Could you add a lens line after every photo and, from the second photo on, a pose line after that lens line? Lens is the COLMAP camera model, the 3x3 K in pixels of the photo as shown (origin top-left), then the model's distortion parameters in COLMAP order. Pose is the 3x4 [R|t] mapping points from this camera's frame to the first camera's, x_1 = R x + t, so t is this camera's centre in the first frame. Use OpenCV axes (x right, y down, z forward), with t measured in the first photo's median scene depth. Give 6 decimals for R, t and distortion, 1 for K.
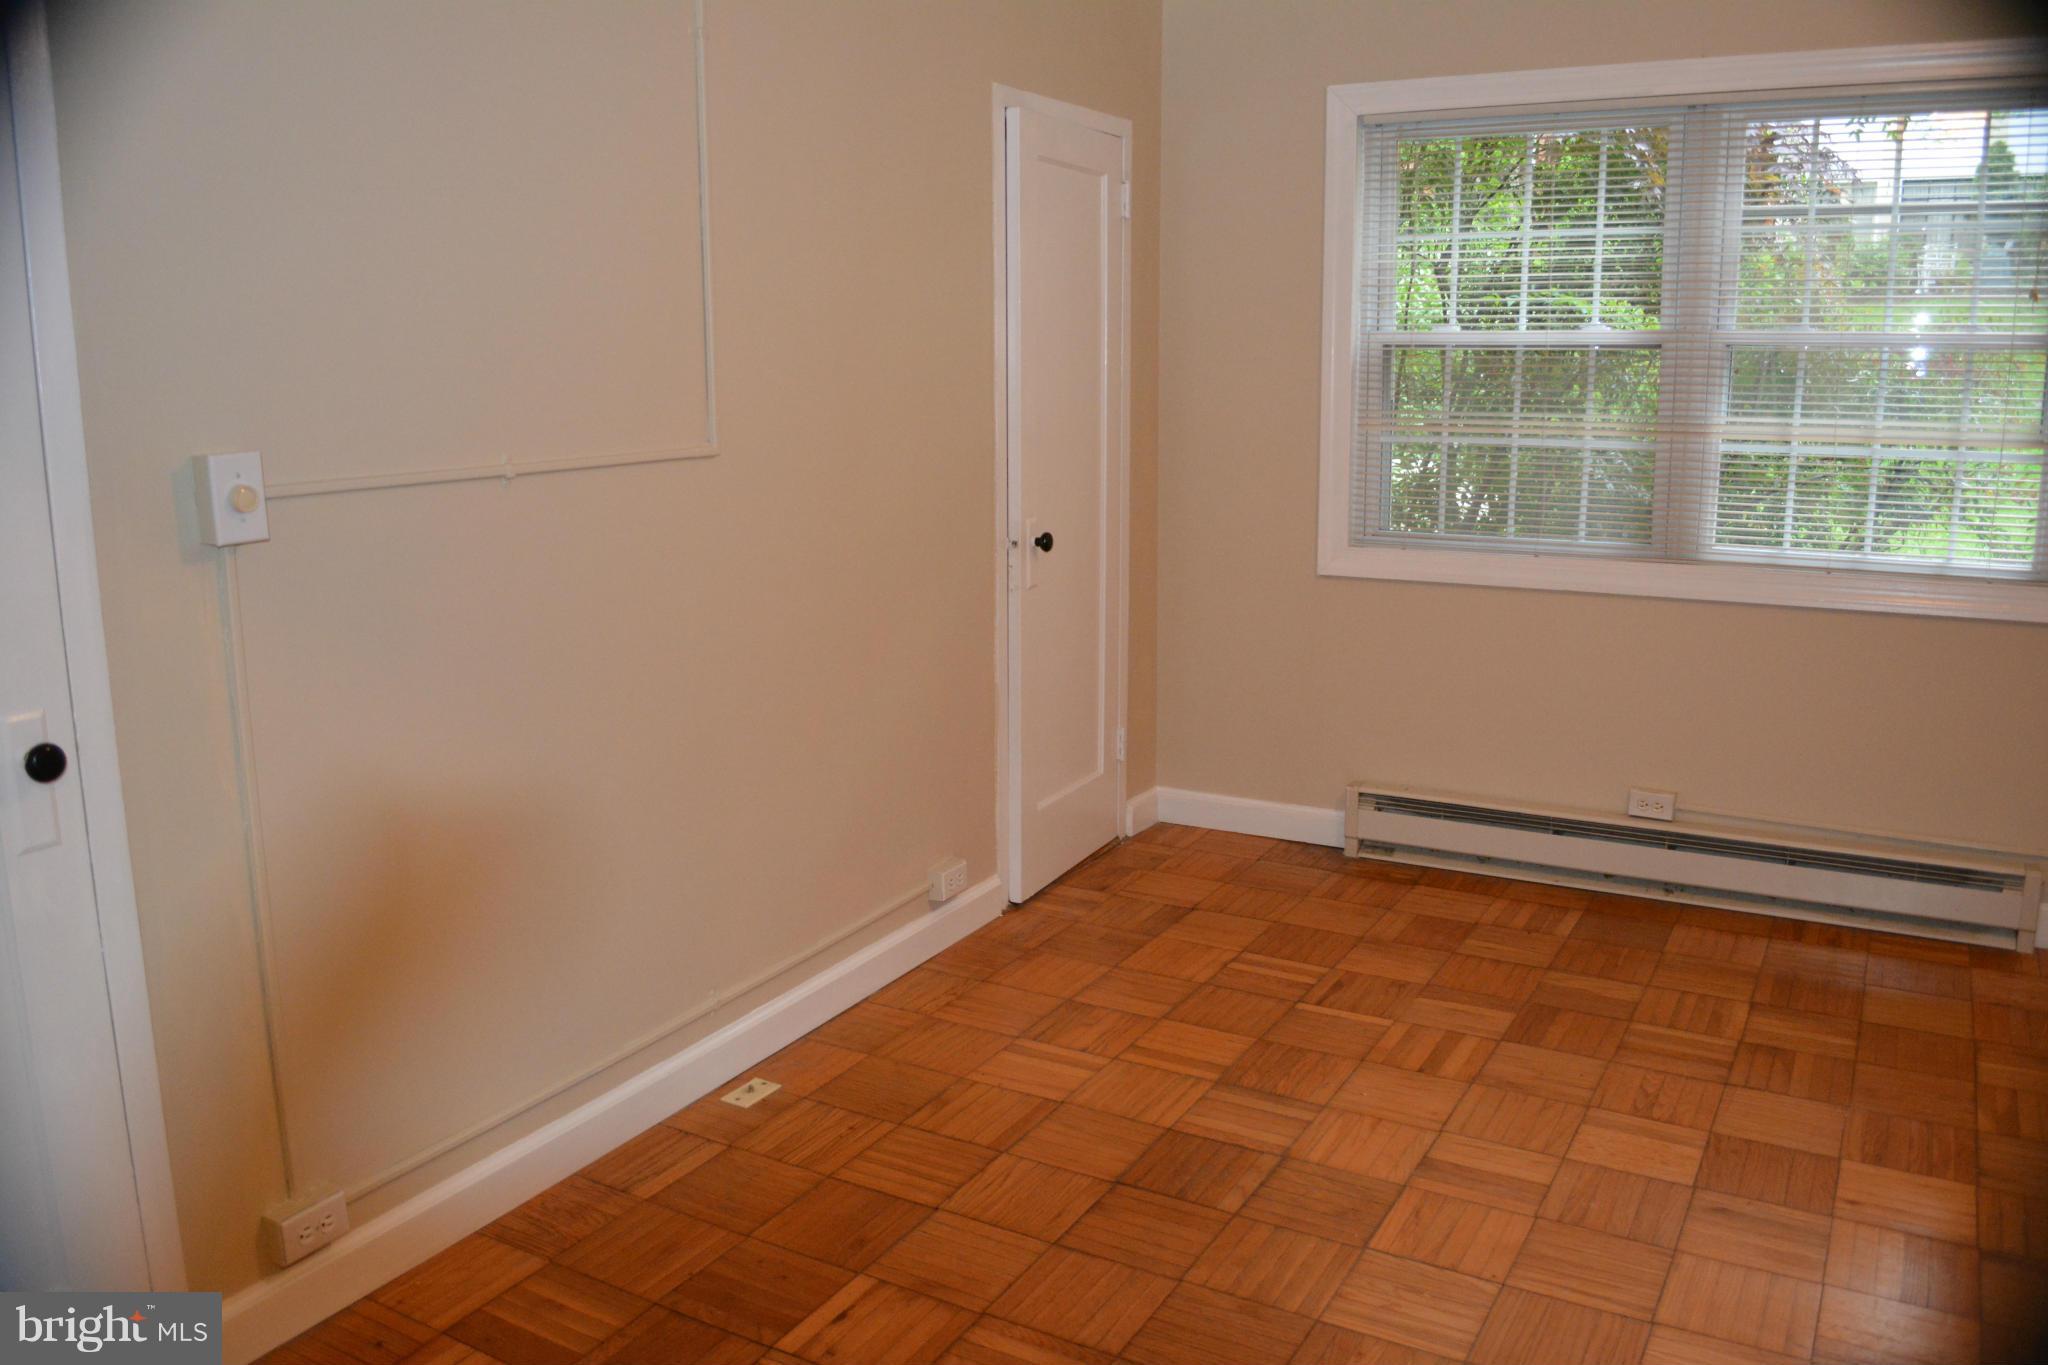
lens RADIAL K [[1620.7, 0, 1023.4], [0, 1620.7, 685.6], [0, 0, 1]] dist [-0.080312, 0.008703]
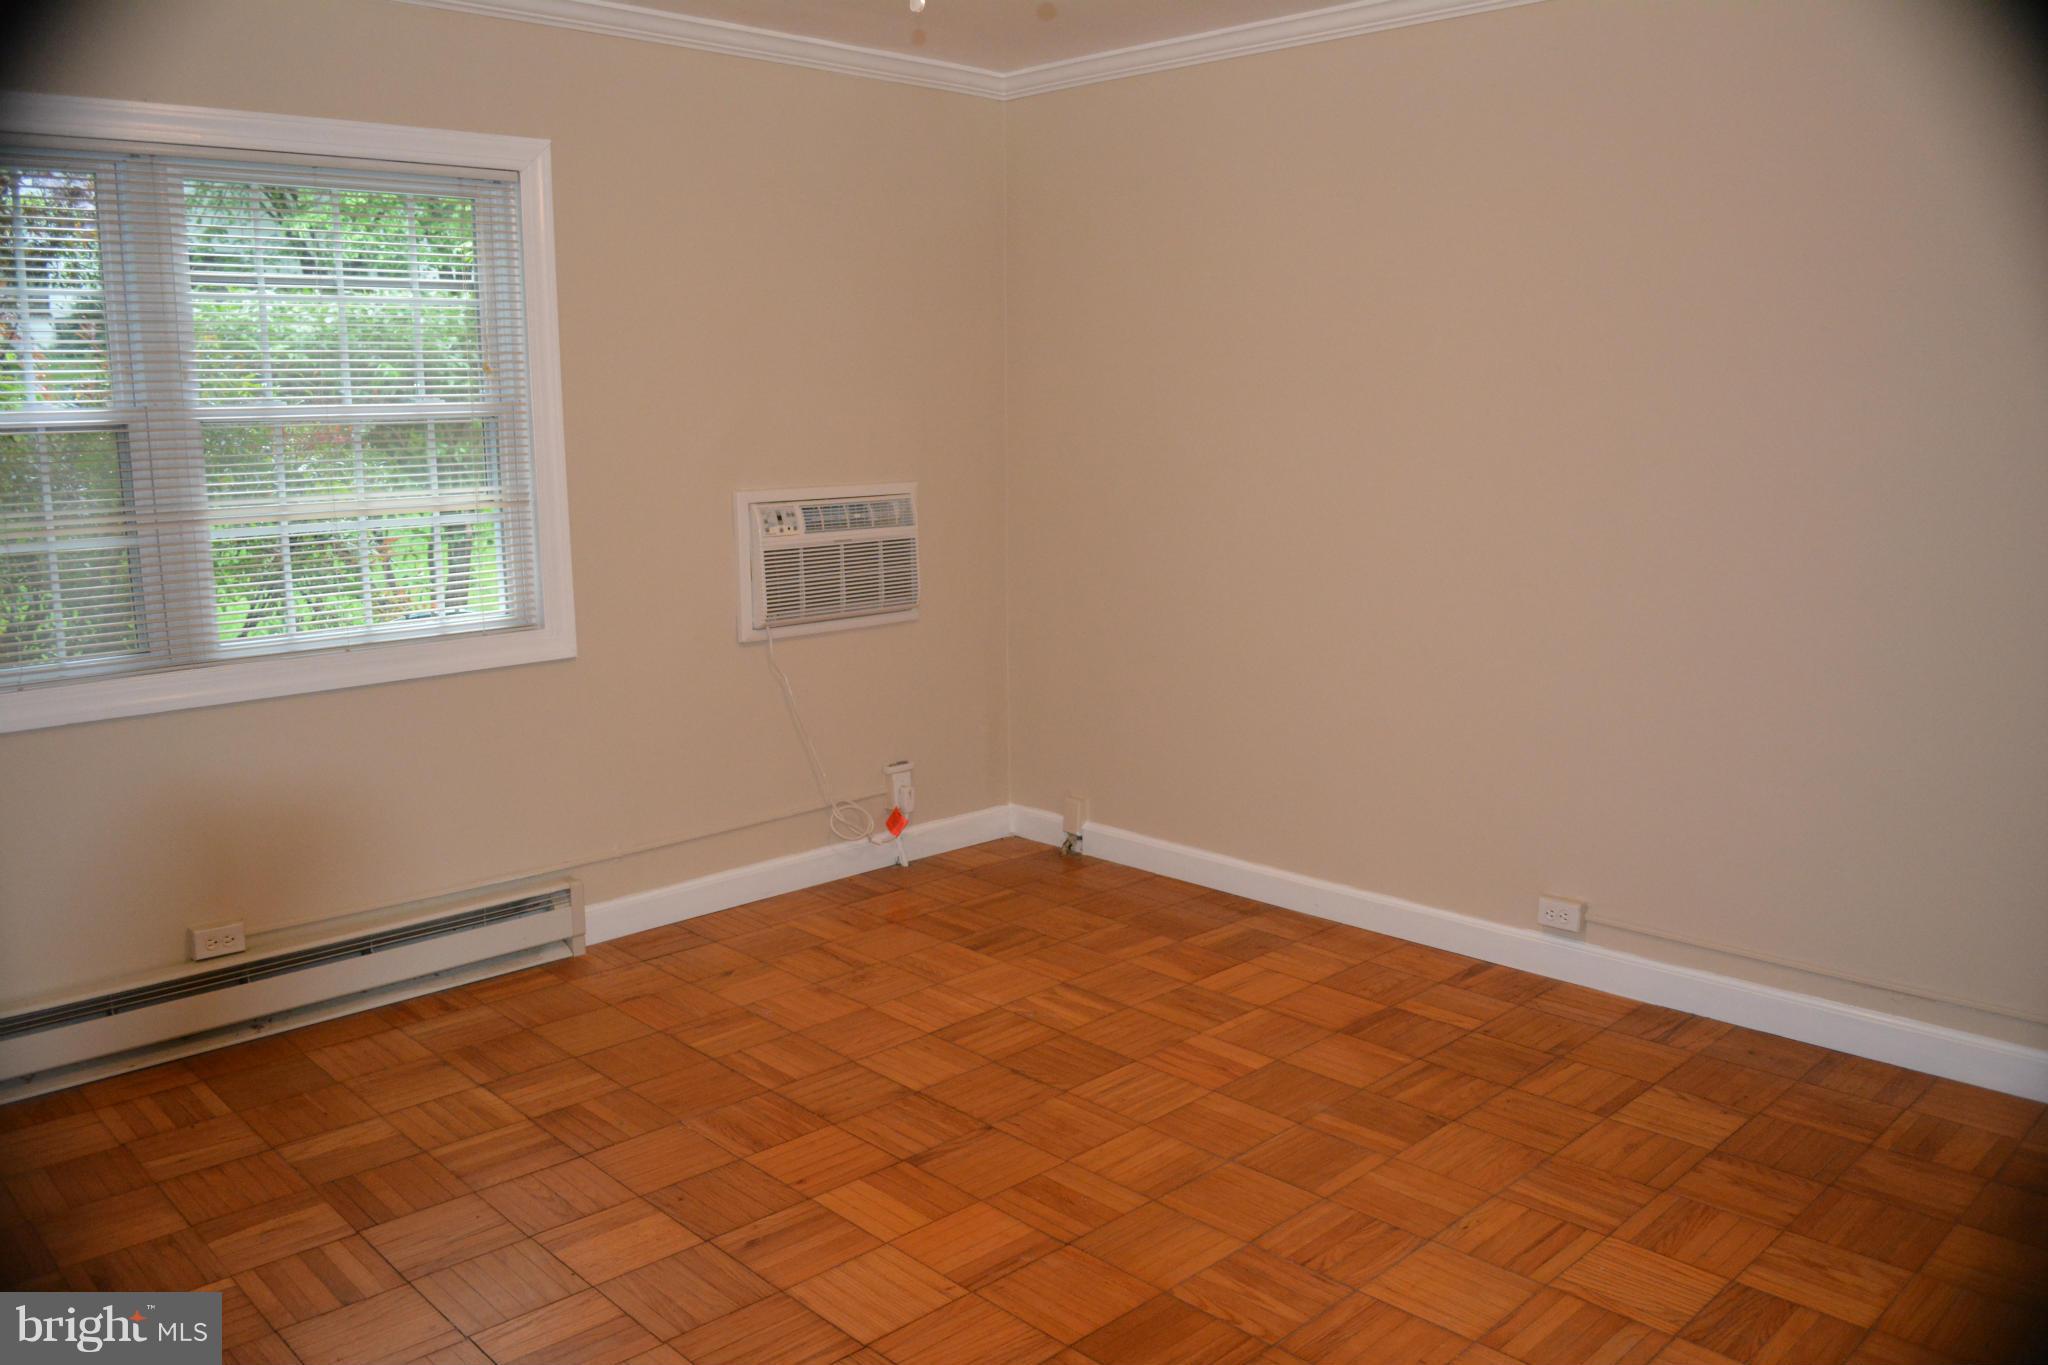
lens RADIAL K [[1620.7, 0, 1028.0], [0, 1620.7, 689.5], [0, 0, 1]] dist [-0.080312, 0.008703]
pose [[0.281164, -0.163332, 0.945658, -0.312012], [0.202923, 0.973247, 0.107764, -0.069859], [-0.937960, 0.161596, 0.306785, 0.315300]]
